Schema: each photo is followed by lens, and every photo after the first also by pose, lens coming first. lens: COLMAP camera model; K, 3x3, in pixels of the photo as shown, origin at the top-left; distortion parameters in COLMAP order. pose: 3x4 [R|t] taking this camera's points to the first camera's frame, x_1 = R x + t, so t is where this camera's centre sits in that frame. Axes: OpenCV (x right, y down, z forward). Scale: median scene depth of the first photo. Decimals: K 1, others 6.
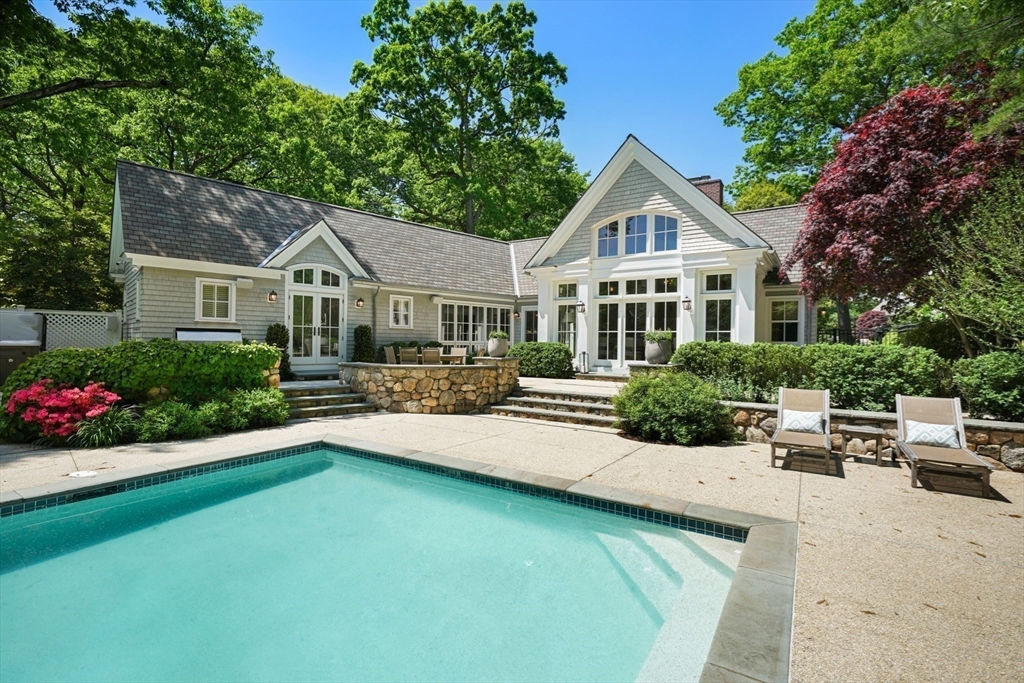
lens RADIAL K [[463.1, 0, 507.5], [0, 463.1, 338.0], [0, 0, 1]] dist [0.000567, -0.000043]
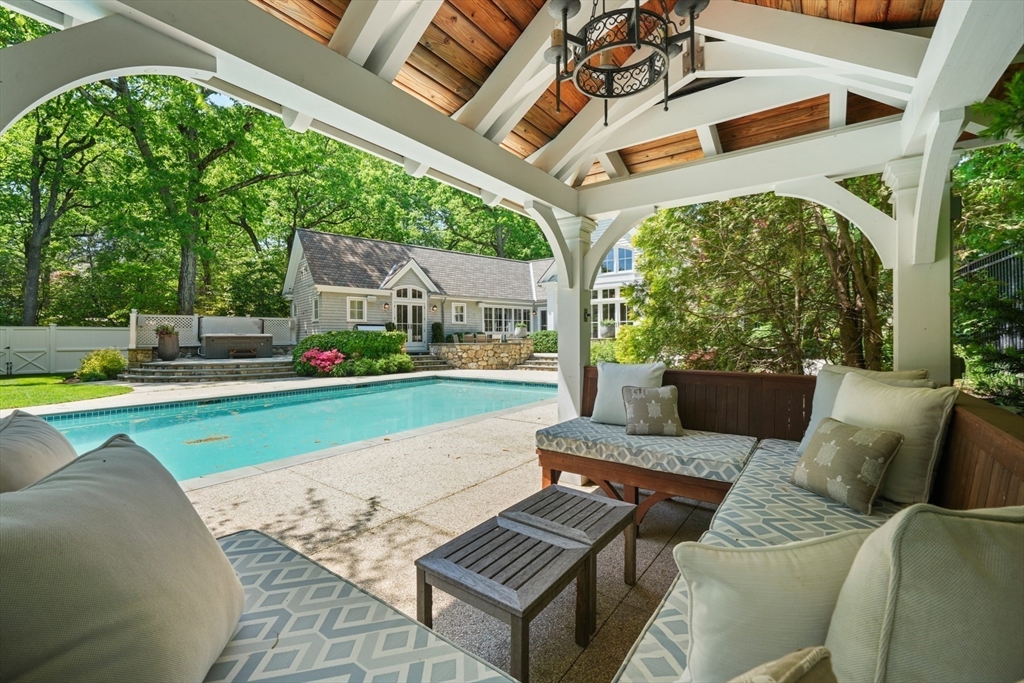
lens RADIAL K [[427.6, 0, 507.6], [0, 427.6, 341.7], [0, 0, 1]] dist [-0.001099, -0.000101]
pose [[0.997762, -0.021333, -0.063372, 0.025018], [0.022198, 0.999669, 0.012970, 0.026419], [0.063074, -0.014348, 0.997906, -0.467369]]
